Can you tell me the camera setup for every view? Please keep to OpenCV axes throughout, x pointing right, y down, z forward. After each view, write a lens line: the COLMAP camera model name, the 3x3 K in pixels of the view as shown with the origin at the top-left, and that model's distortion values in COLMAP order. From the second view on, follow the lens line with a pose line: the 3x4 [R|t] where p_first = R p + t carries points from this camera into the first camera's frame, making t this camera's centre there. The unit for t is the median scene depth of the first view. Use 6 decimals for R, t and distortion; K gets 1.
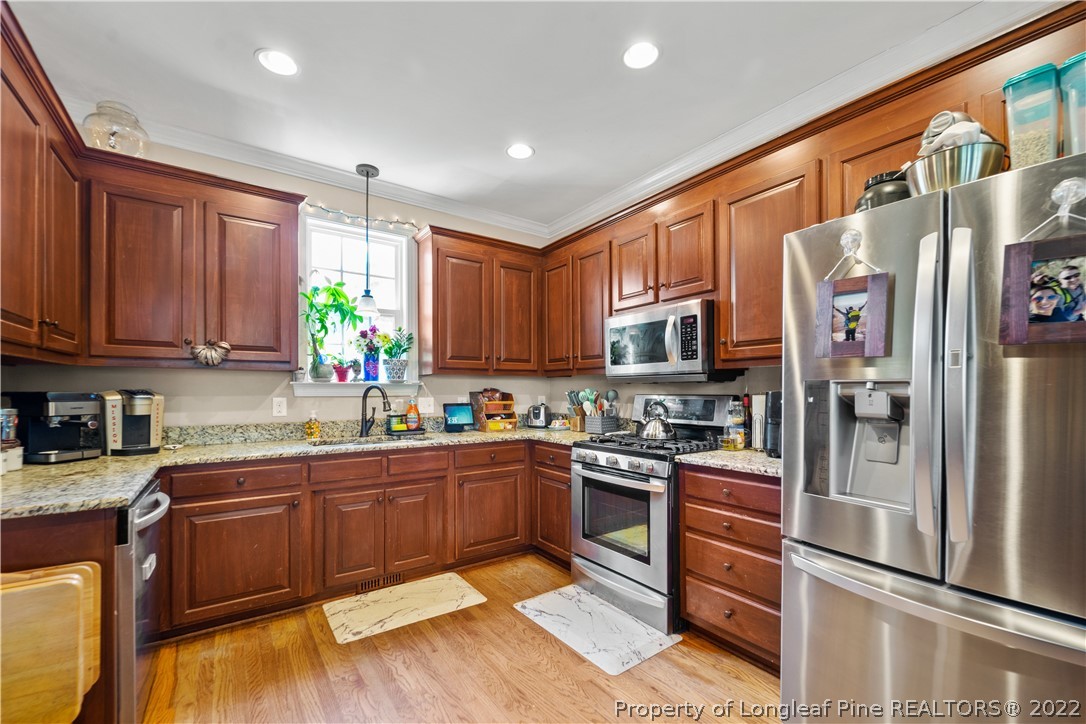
lens RADIAL K [[449.8, 0, 544.8], [0, 449.8, 388.6], [0, 0, 1]] dist [0.000104, 0.000144]
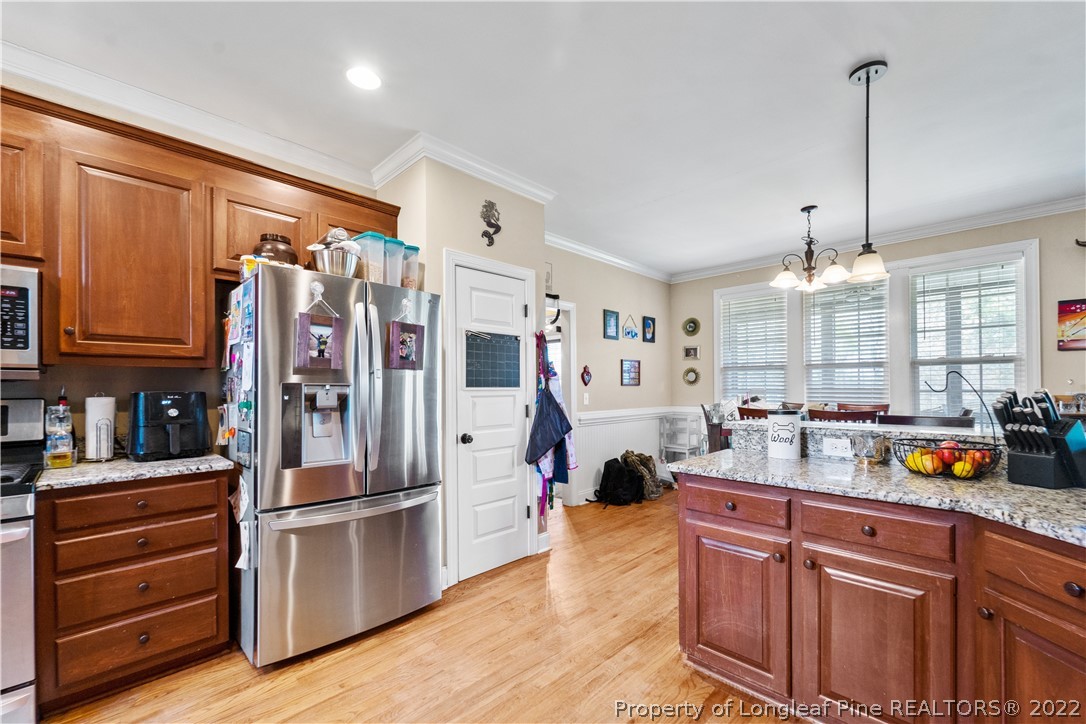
lens RADIAL K [[449.8, 0, 544.8], [0, 449.8, 388.6], [0, 0, 1]] dist [0.000104, 0.000144]
pose [[-0.176305, 0.003307, 0.984330, -0.426128], [0.002215, 0.999993, -0.002963, 0.001756], [-0.984333, 0.001657, -0.176311, 0.247461]]
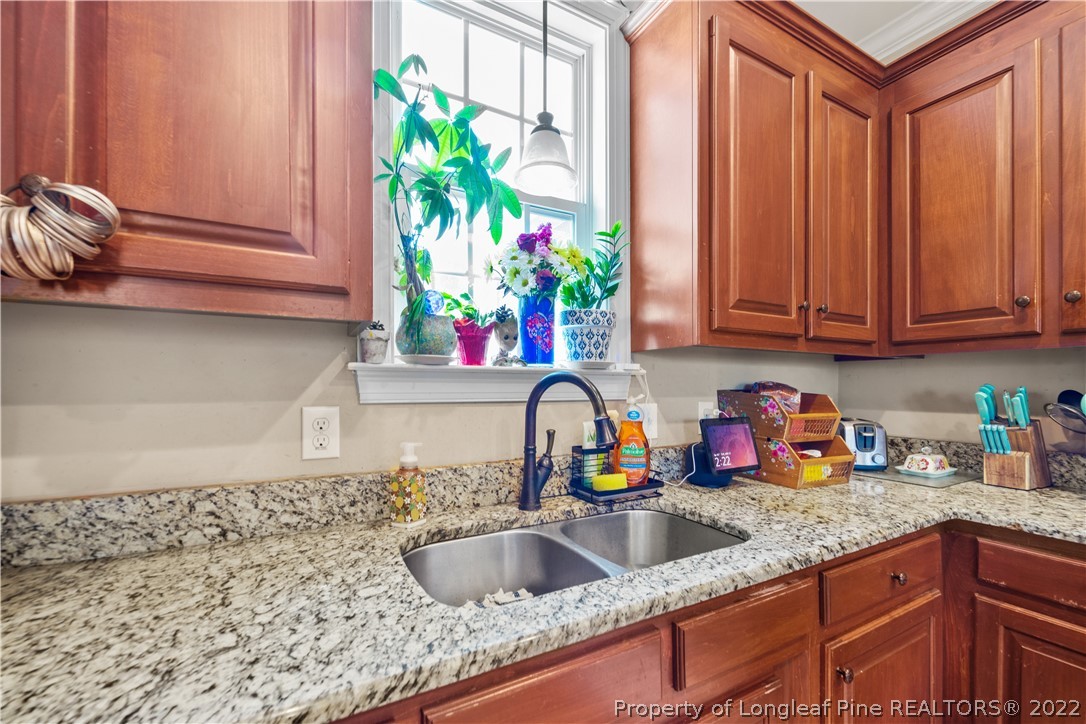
lens RADIAL K [[449.8, 0, 544.8], [0, 449.8, 388.6], [0, 0, 1]] dist [0.000104, 0.000144]
pose [[0.993774, 0.001807, -0.111399, -0.366435], [-0.000747, 0.999954, 0.009549, 0.001793], [0.111411, -0.009406, 0.993730, 0.653856]]
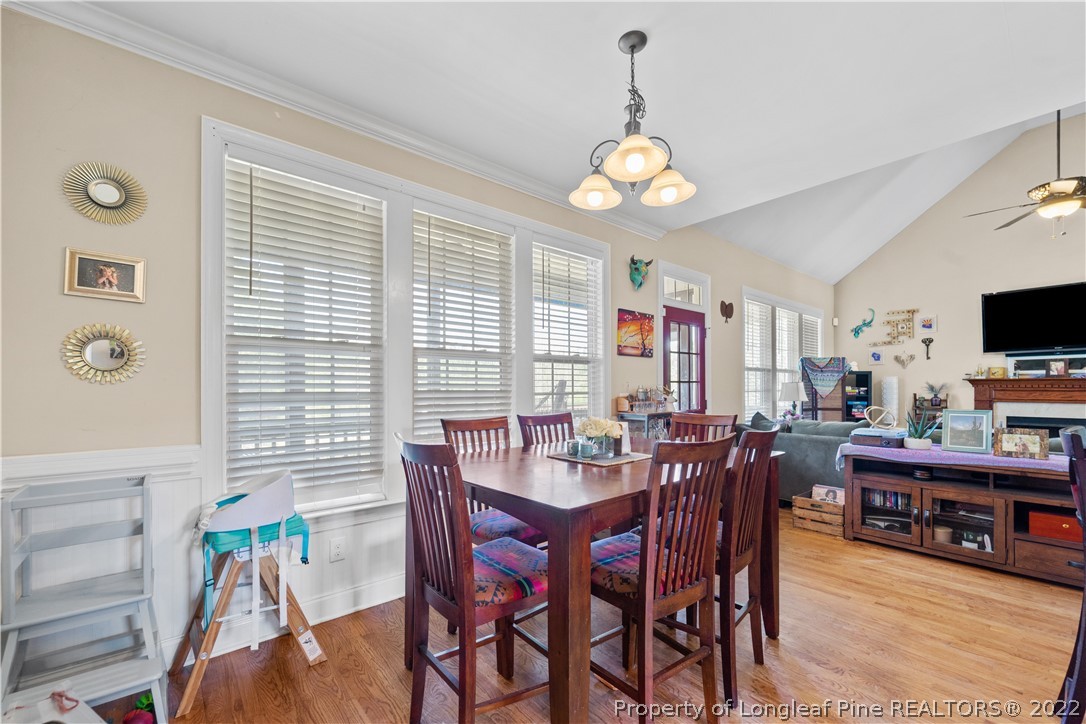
lens RADIAL K [[439.3, 0, 548.0], [0, 439.3, 386.0], [0, 0, 1]] dist [-0.000728, -0.000131]
pose [[-0.996517, 0.006754, -0.083112, 0.861413], [0.007707, 0.999908, -0.011146, 0.000025], [0.083029, -0.011747, -0.996478, -0.094690]]
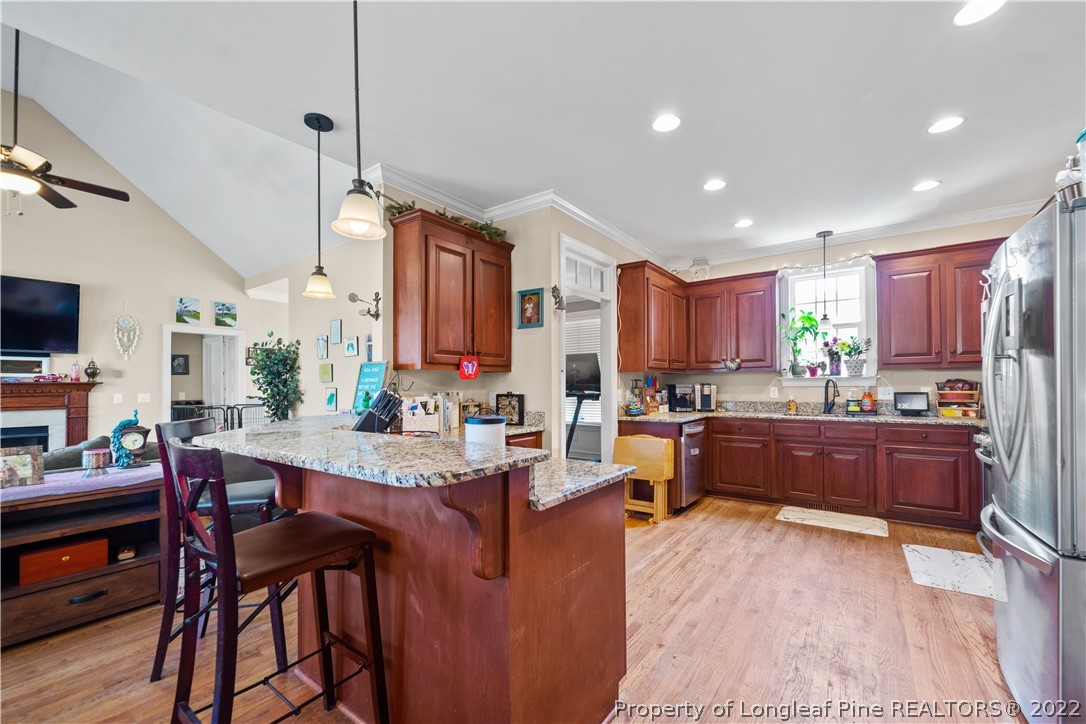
lens RADIAL K [[439.3, 0, 548.0], [0, 439.3, 386.0], [0, 0, 1]] dist [-0.000728, -0.000131]
pose [[0.315624, -0.001013, -0.948884, 0.714943], [0.013426, 0.999904, 0.003399, -0.000909], [0.948789, -0.013813, 0.315608, -0.337871]]
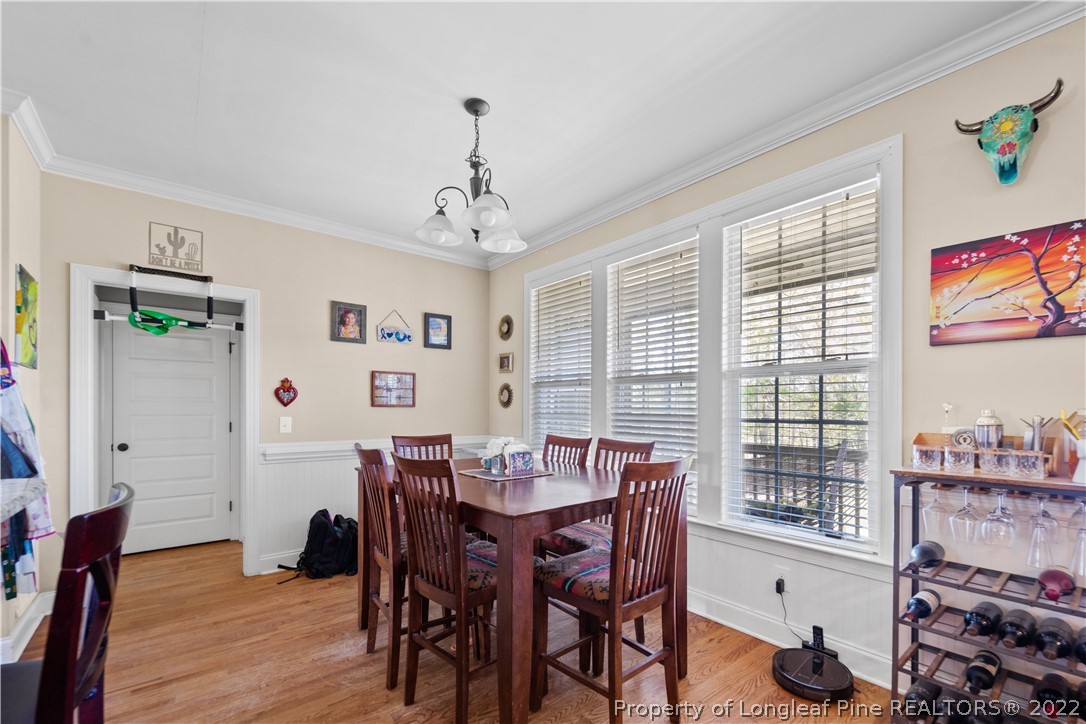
lens RADIAL K [[456.3, 0, 544.5], [0, 456.3, 405.0], [0, 0, 1]] dist [-0.002537, -0.000058]
pose [[-0.057375, 0.010984, 0.998292, -0.063862], [-0.008456, 0.999898, -0.011487, -0.009020], [-0.998317, -0.009100, -0.057276, -0.781599]]
